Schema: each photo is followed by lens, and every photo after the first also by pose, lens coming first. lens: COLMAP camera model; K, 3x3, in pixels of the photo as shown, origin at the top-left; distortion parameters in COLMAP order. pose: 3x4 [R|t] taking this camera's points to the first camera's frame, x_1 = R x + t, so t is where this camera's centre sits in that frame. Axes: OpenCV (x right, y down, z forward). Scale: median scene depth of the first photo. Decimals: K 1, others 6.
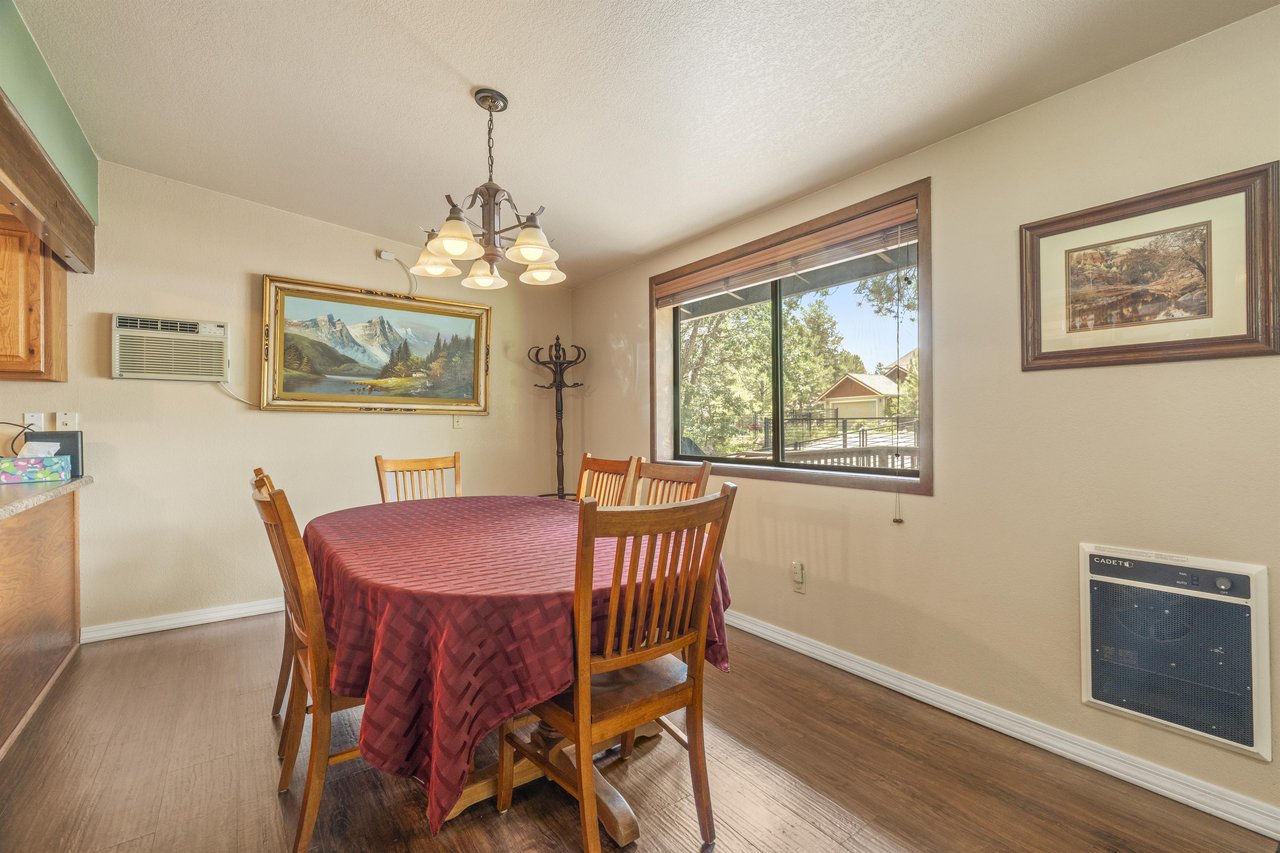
lens RADIAL K [[573.1, 0, 646.3], [0, 573.1, 425.6], [0, 0, 1]] dist [-0.001314, -0.000319]
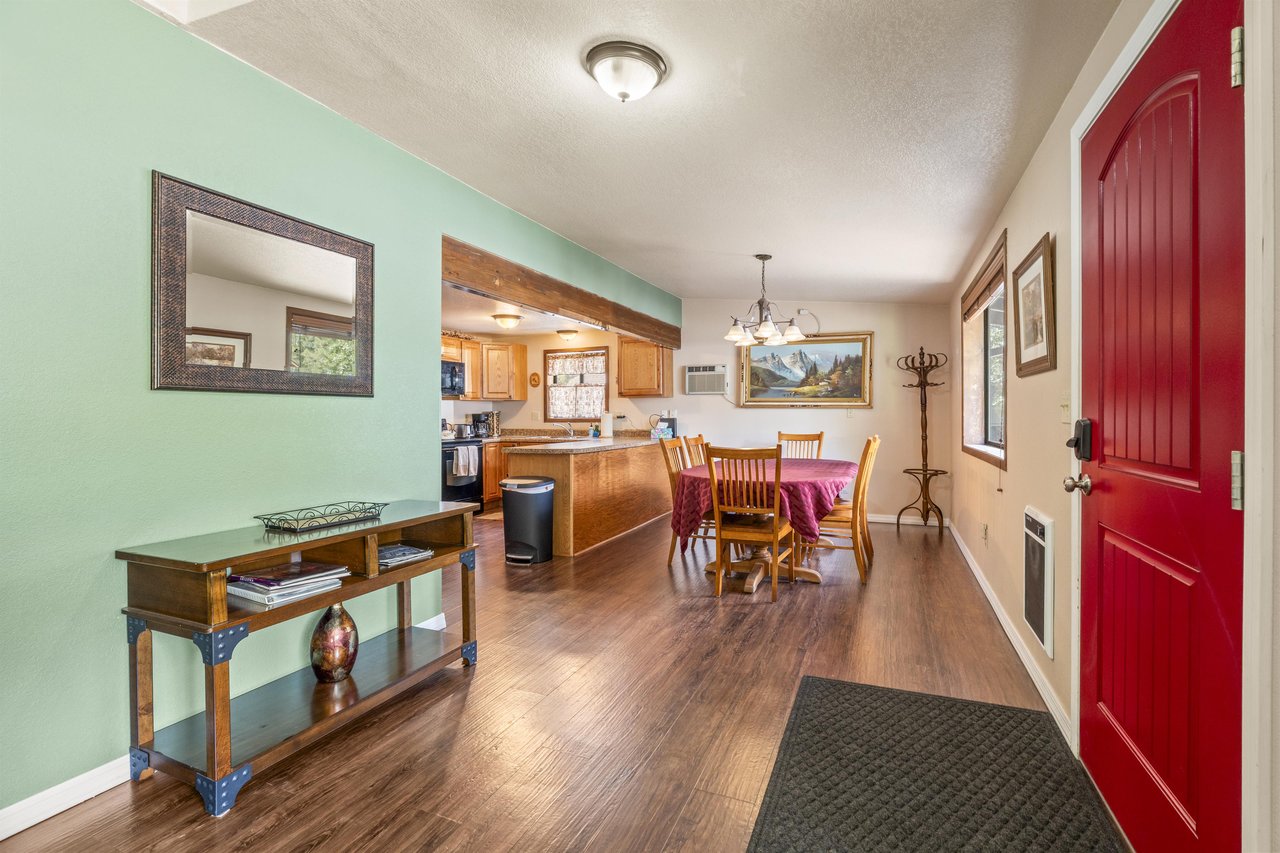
lens RADIAL K [[573.1, 0, 646.3], [0, 573.1, 425.6], [0, 0, 1]] dist [-0.001314, -0.000319]
pose [[0.516469, 0.017980, -0.856117, 0.750383], [0.001774, 0.999755, 0.022067, -0.008967], [0.856304, -0.012916, 0.516311, -0.245586]]
